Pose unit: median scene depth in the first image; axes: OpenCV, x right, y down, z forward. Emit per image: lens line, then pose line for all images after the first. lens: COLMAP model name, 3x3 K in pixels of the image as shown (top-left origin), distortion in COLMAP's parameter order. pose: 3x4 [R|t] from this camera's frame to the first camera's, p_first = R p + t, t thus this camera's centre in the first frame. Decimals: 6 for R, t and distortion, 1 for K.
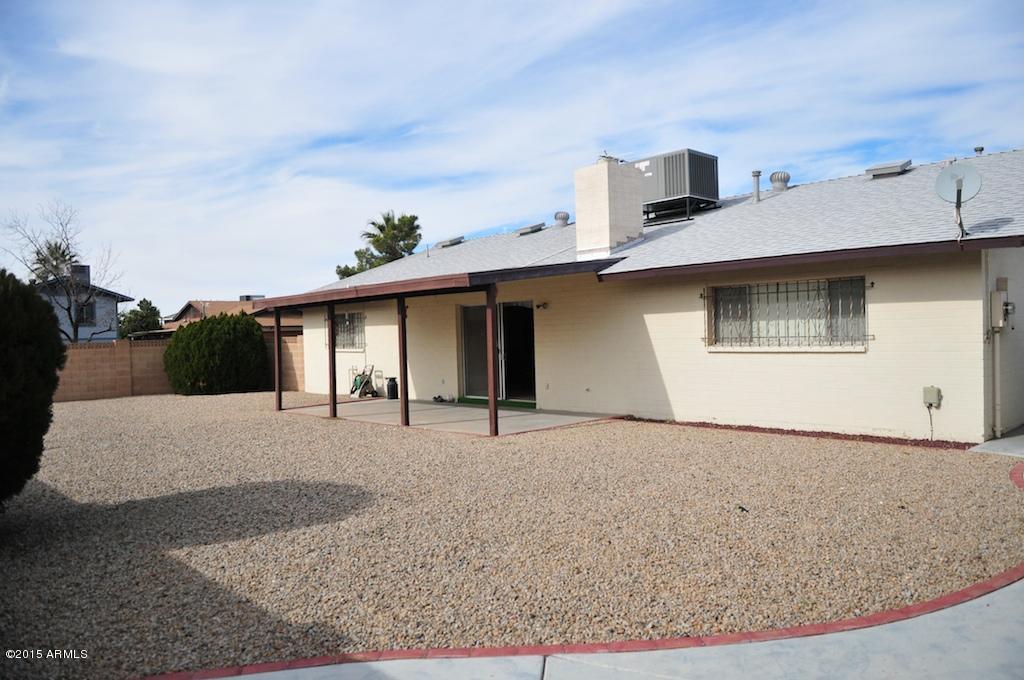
lens RADIAL K [[775.8, 0, 451.6], [0, 775.8, 342.6], [0, 0, 1]] dist [0.113158, -0.198851]
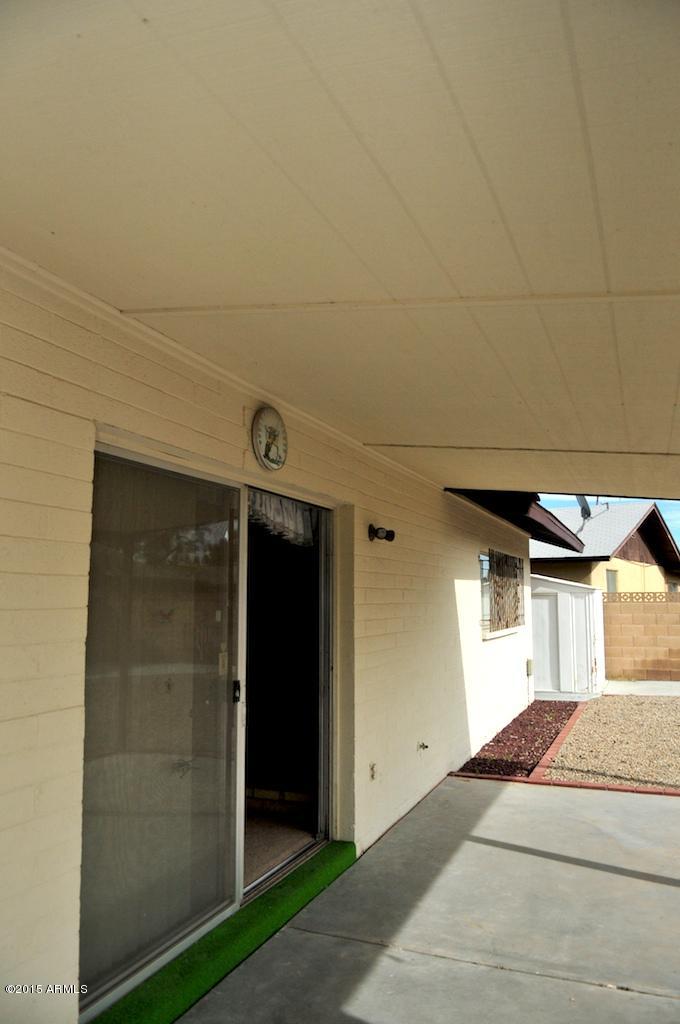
lens RADIAL K [[762.7, 0, 340.0], [0, 762.7, 512.0], [0, 0, 1]] dist [-0.022384, -0.033392]
pose [[-0.483096, 0.126456, 0.866387, -0.108628], [0.024436, 0.991077, -0.131030, -0.007647], [-0.875226, -0.042129, -0.481876, 0.757701]]
